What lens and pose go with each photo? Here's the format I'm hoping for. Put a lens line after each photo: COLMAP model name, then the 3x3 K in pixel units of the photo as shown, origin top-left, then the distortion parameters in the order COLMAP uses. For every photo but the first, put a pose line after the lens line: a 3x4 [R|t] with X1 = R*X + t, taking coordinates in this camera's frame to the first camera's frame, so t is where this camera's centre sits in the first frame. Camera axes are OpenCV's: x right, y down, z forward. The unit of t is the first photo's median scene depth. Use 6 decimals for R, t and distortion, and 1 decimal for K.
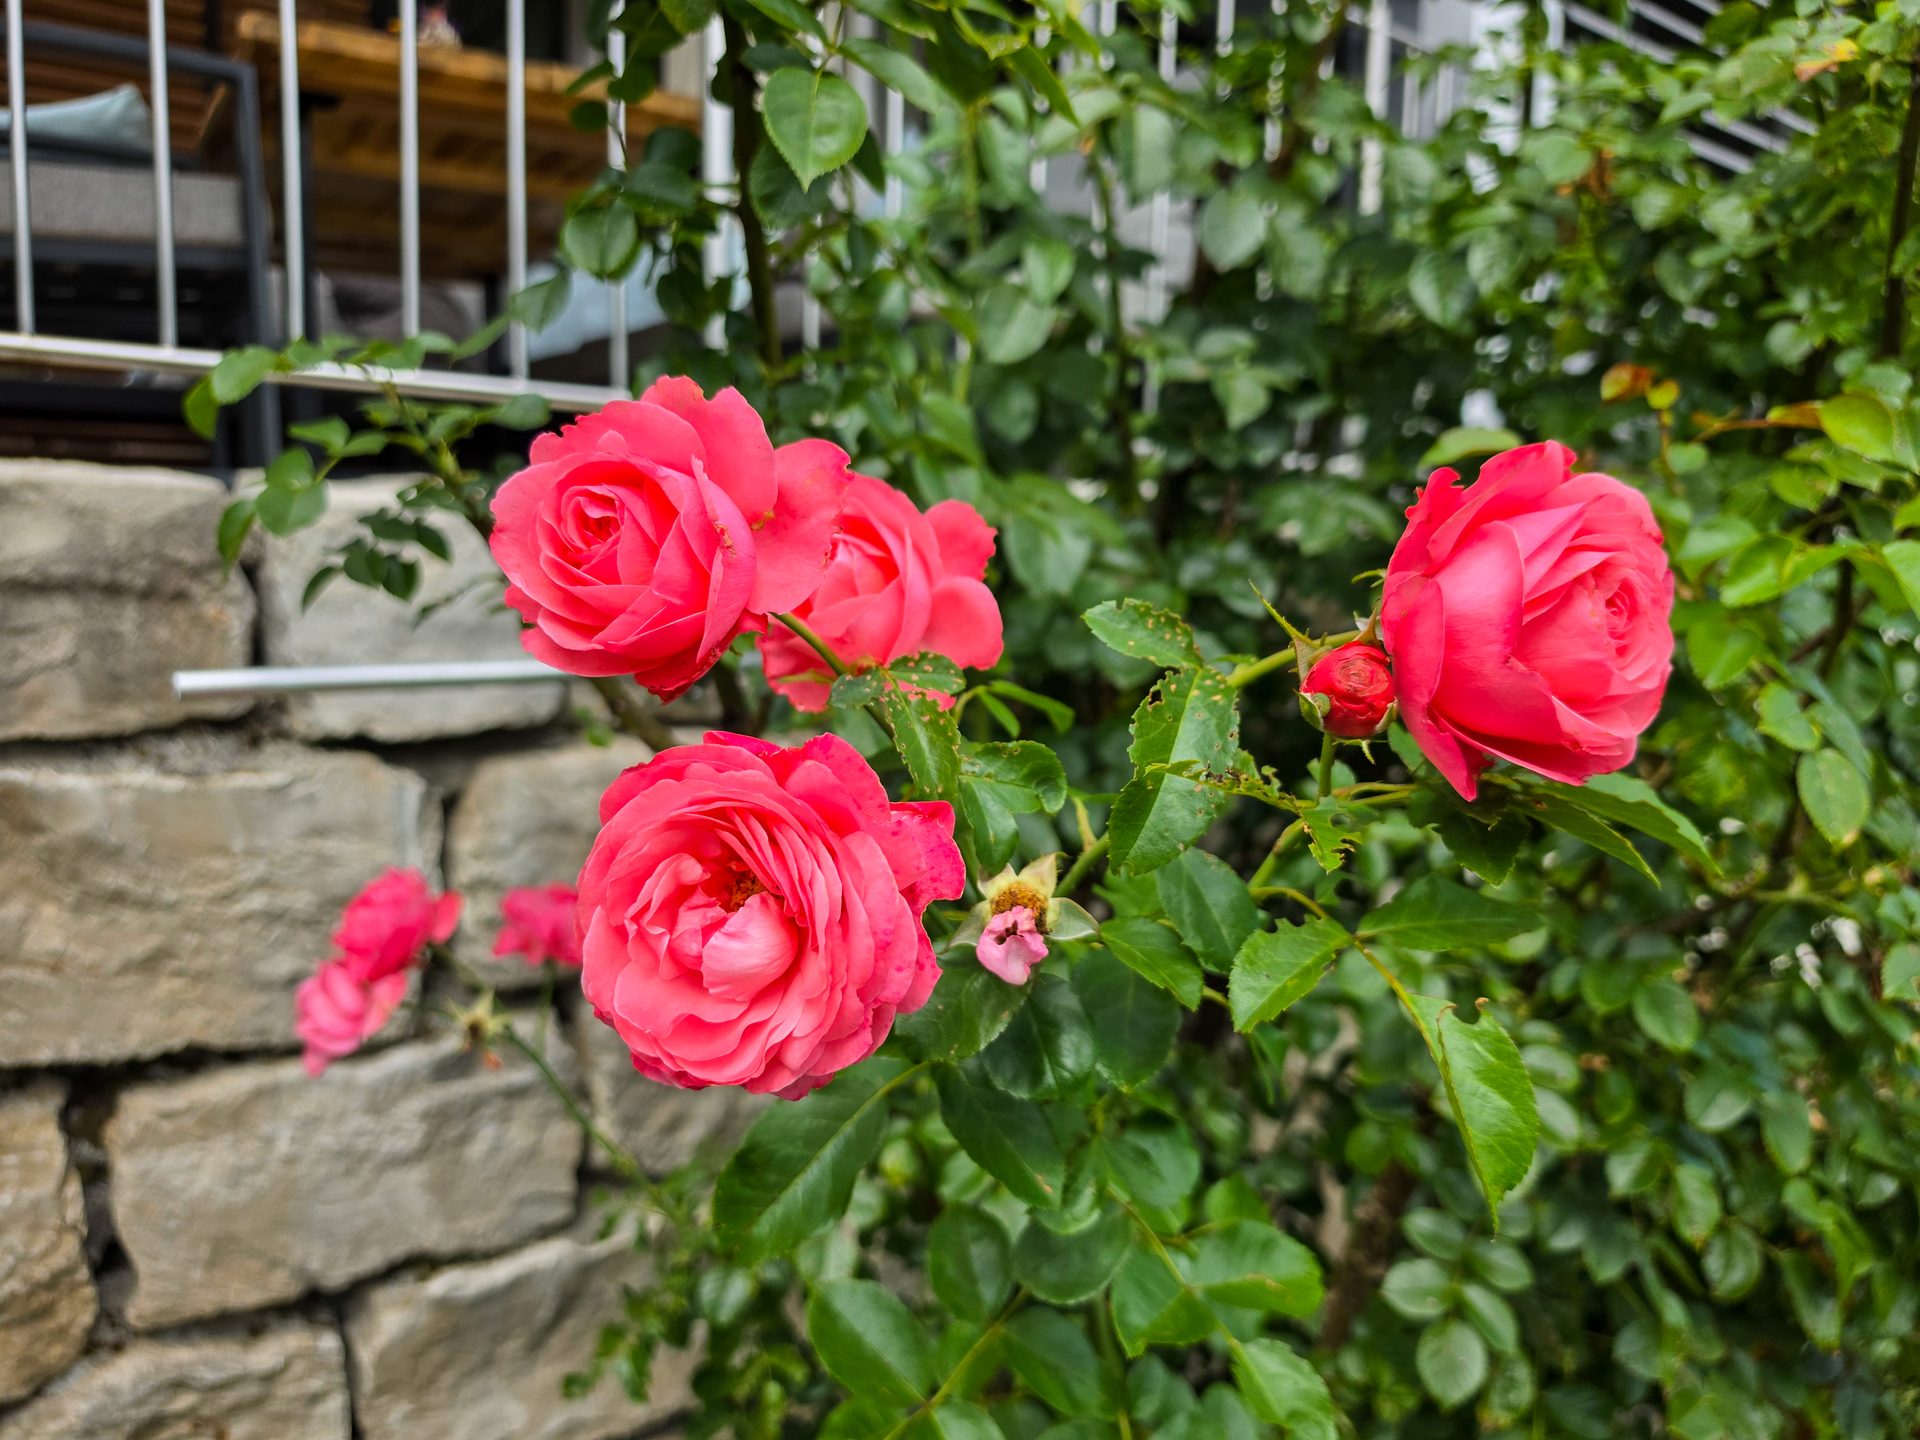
lens RADIAL K [[1510.2, 0, 960.0], [0, 1510.2, 720.0], [0, 0, 1]] dist [0.029129, -0.004878]
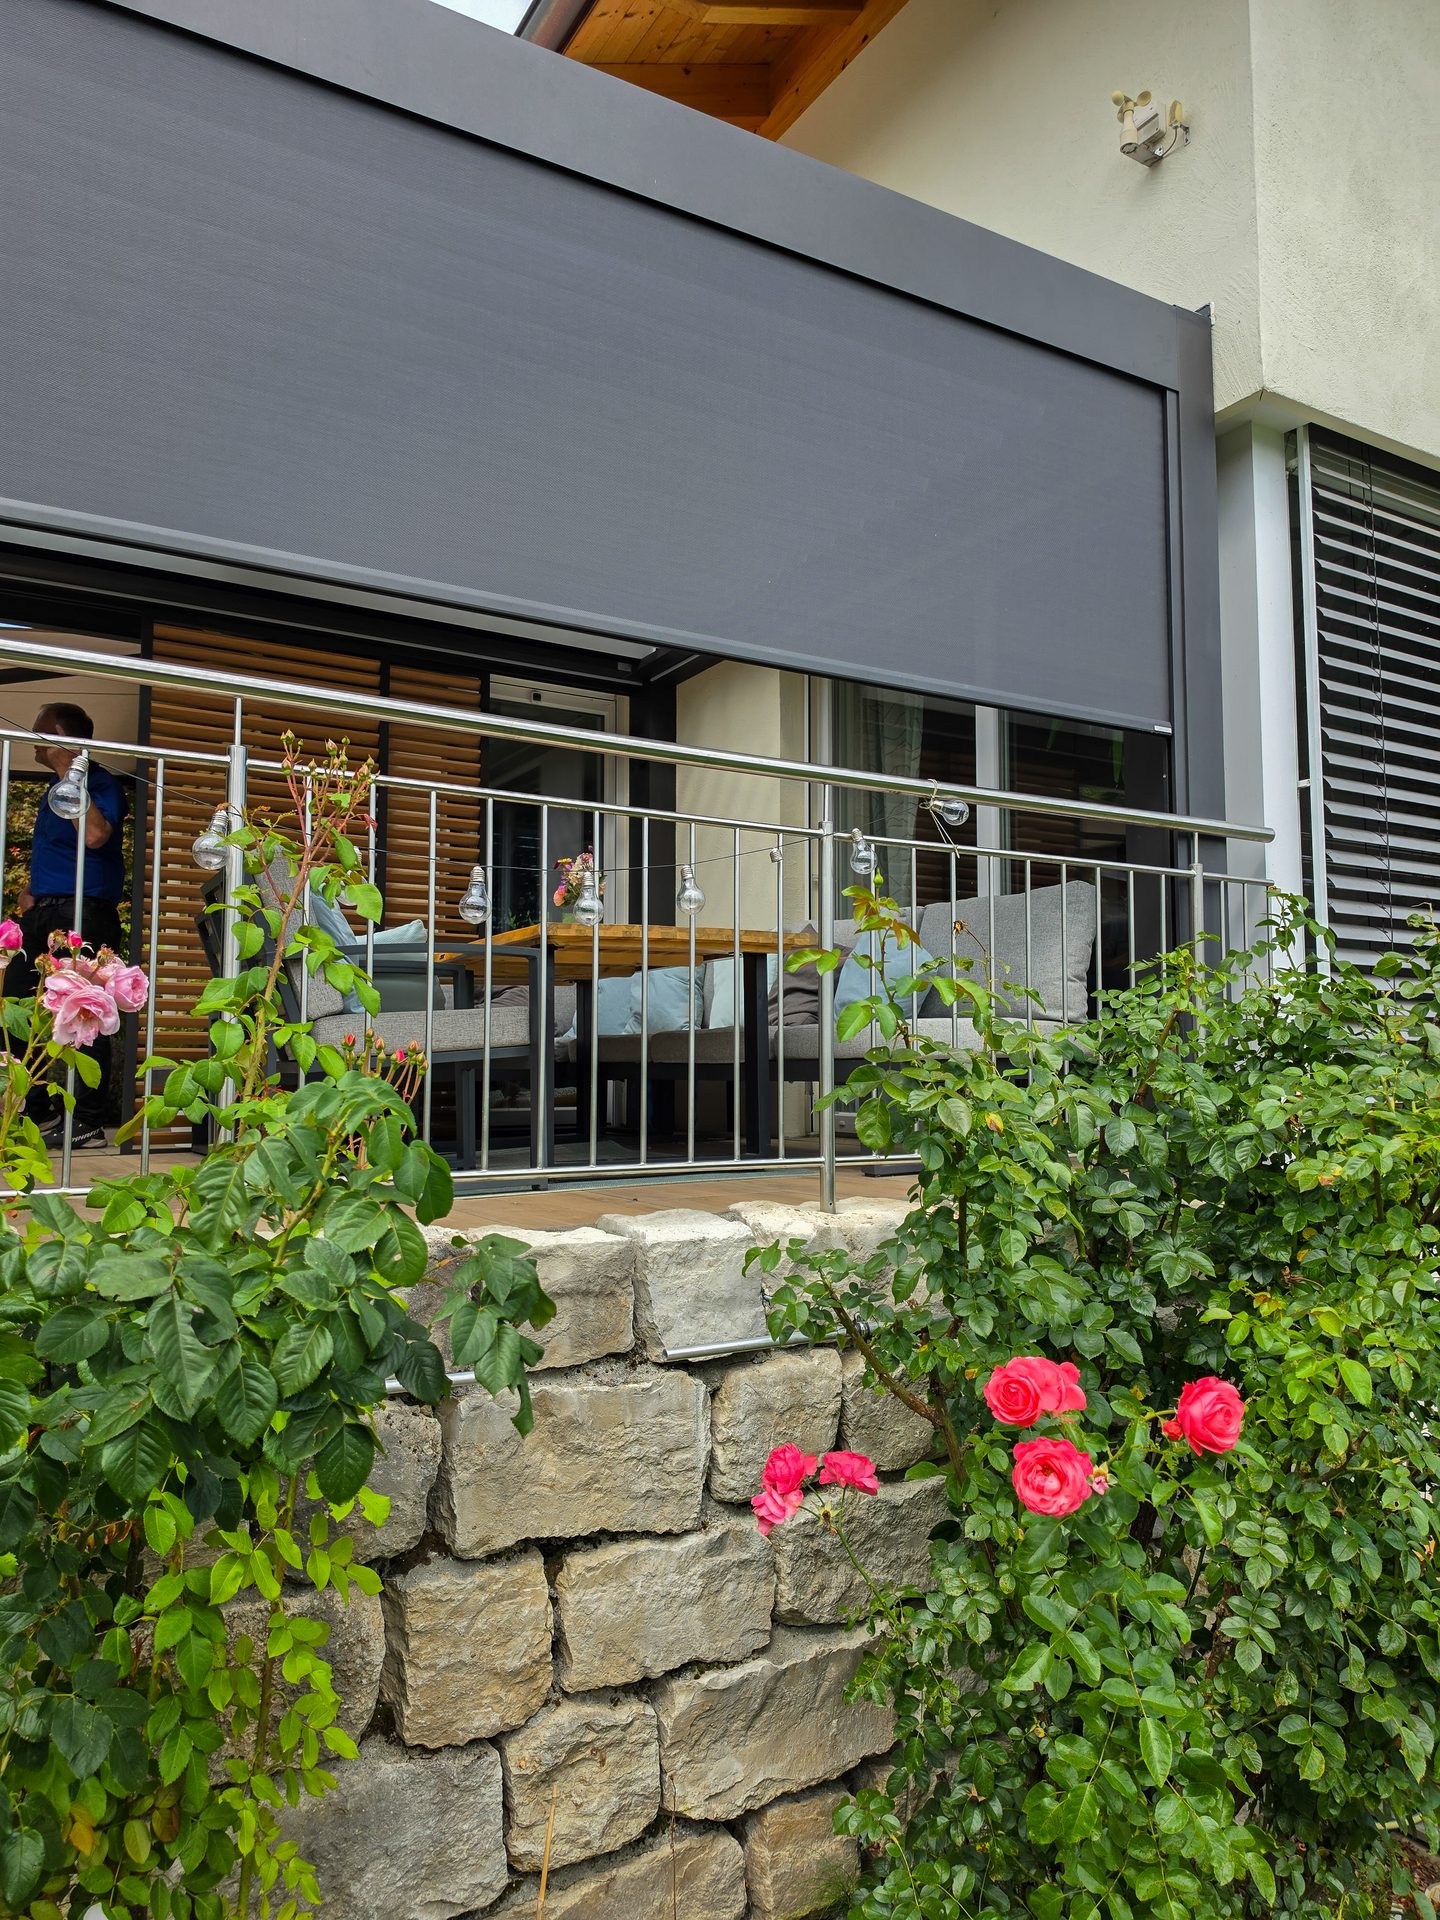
lens RADIAL K [[1402.0, 0, 720.0], [0, 1402.0, 960.0], [0, 0, 1]] dist [0.146568, -0.179524]
pose [[0.995569, -0.026735, -0.090156, -0.172095], [0.008621, 0.980645, -0.195605, -0.143701], [0.093640, 0.193961, 0.976530, -0.920018]]
